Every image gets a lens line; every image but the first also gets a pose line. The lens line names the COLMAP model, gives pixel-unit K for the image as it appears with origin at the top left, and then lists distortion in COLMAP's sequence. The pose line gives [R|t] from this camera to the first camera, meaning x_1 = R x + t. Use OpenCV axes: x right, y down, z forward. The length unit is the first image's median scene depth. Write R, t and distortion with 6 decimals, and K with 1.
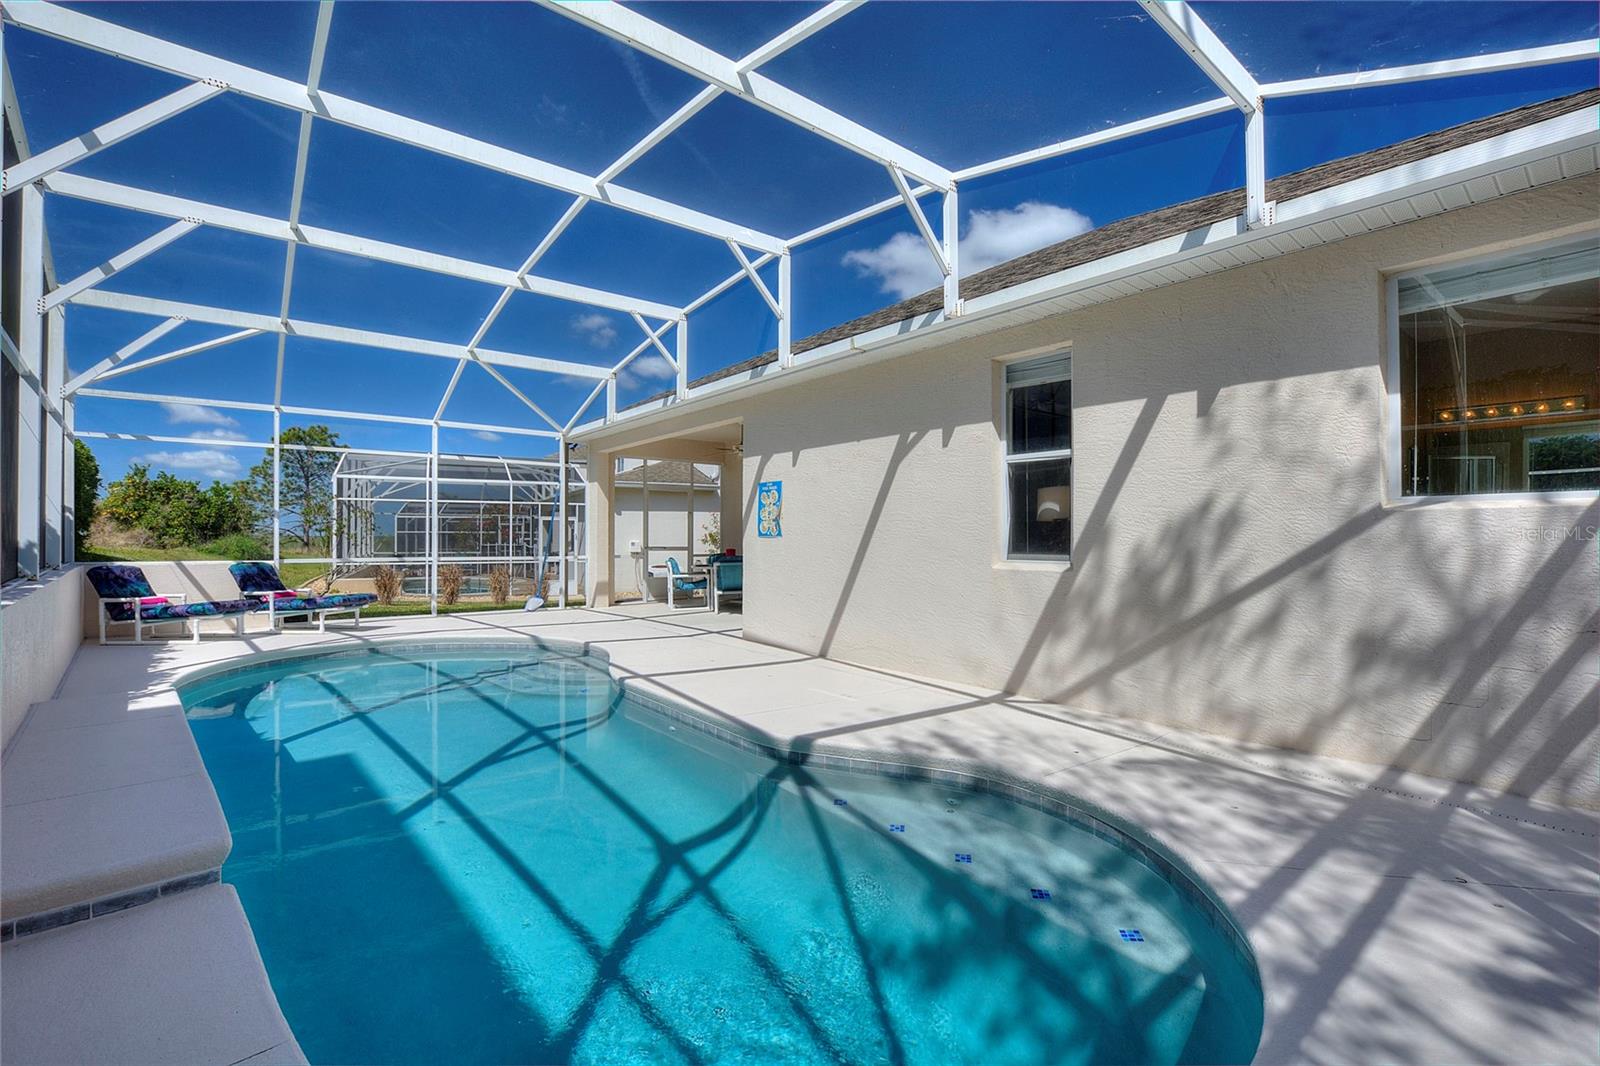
lens RADIAL K [[669.1, 0, 801.0], [0, 669.1, 540.6], [0, 0, 1]] dist [-0.022956, -0.000181]
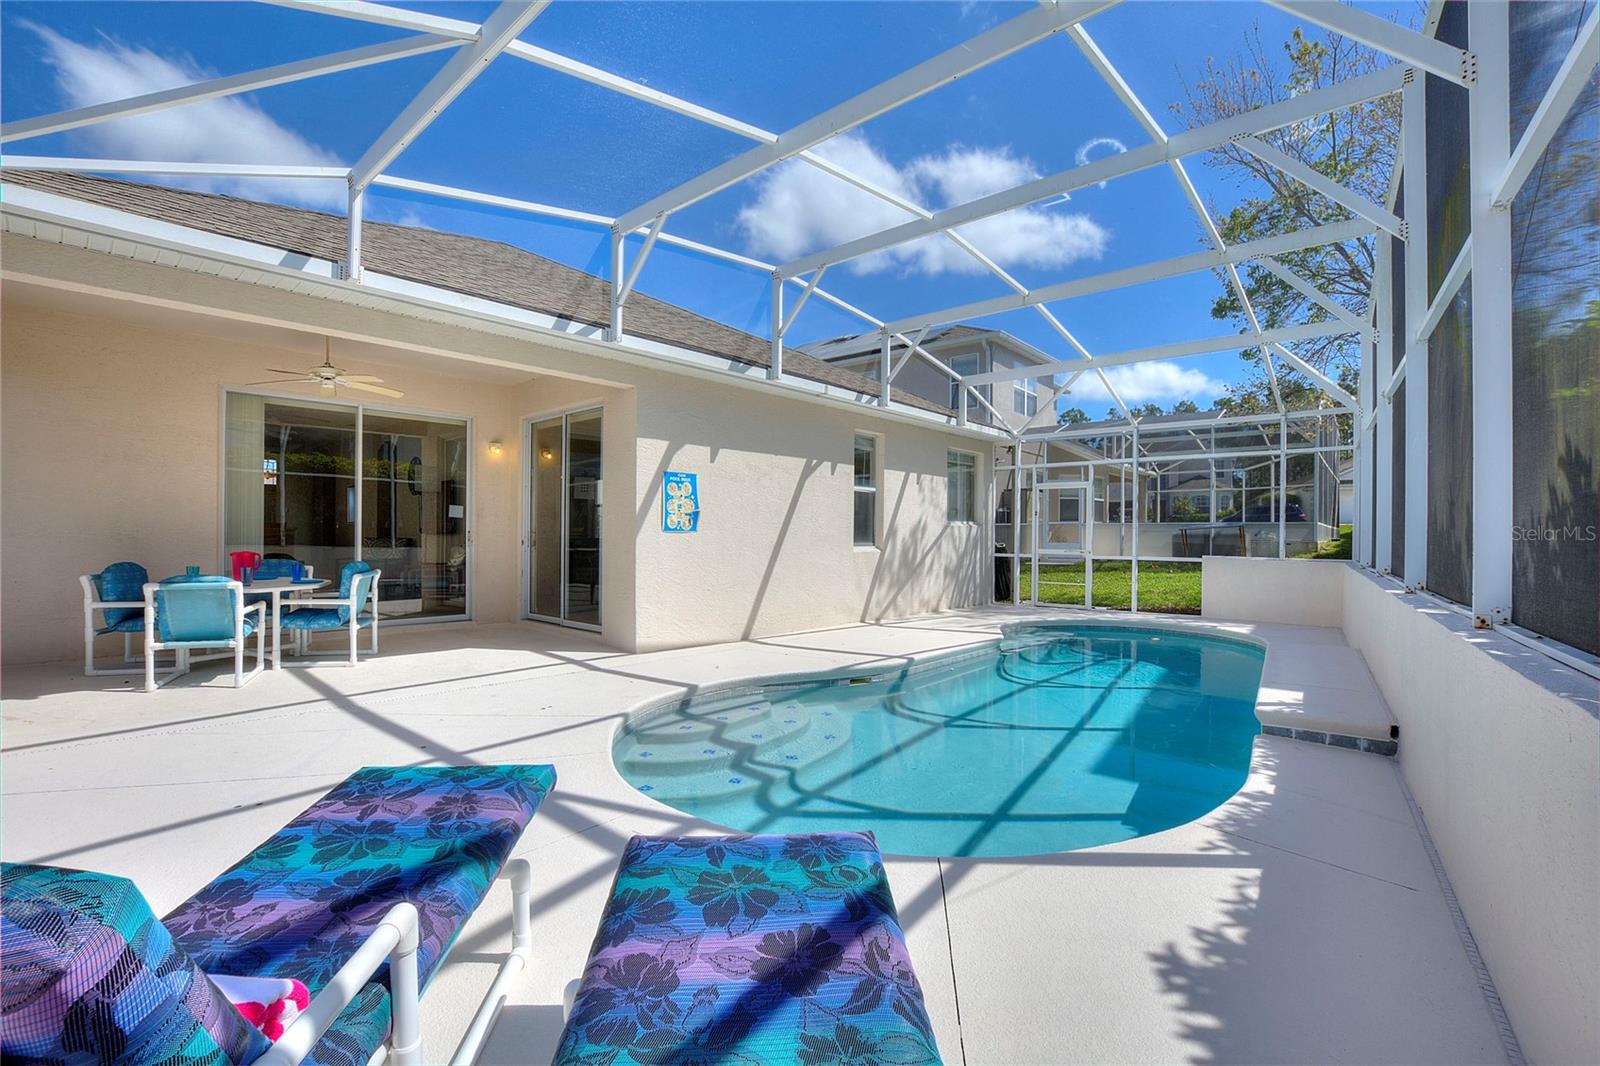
lens RADIAL K [[669.1, 0, 801.0], [0, 669.1, 540.6], [0, 0, 1]] dist [-0.022956, -0.000181]
pose [[-0.101013, -0.009583, 0.994839, -1.341279], [0.000152, 0.999953, 0.009648, -0.003469], [-0.994885, 0.001126, -0.101007, 1.260120]]
